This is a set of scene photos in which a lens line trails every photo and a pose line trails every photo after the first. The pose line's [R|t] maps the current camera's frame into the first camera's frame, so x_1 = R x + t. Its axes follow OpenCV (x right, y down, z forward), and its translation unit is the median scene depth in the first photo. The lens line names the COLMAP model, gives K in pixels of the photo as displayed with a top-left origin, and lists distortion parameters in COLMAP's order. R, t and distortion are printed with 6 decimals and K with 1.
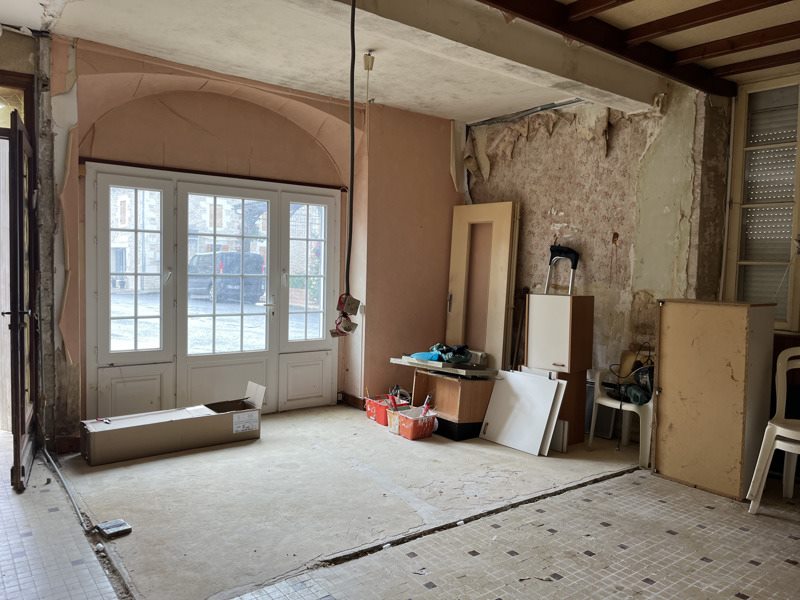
lens RADIAL K [[561.0, 0, 400.0], [0, 561.0, 300.0], [0, 0, 1]] dist [0.058566, -0.069070]
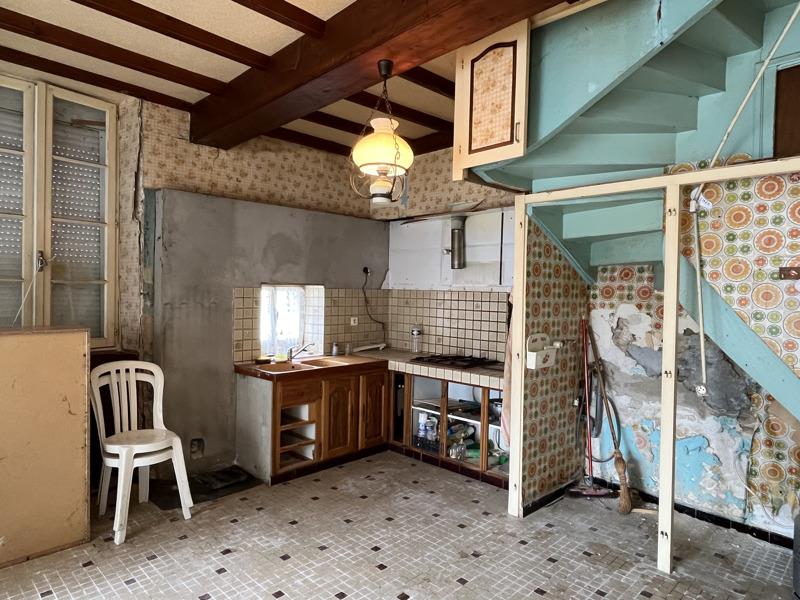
lens RADIAL K [[497.9, 0, 400.0], [0, 497.9, 300.0], [0, 0, 1]] dist [-0.004125, -0.002271]
pose [[-0.081952, -0.047428, 0.995507, -0.236686], [0.049915, 0.997418, 0.051629, -0.056524], [-0.995386, 0.053922, -0.079373, 0.561022]]
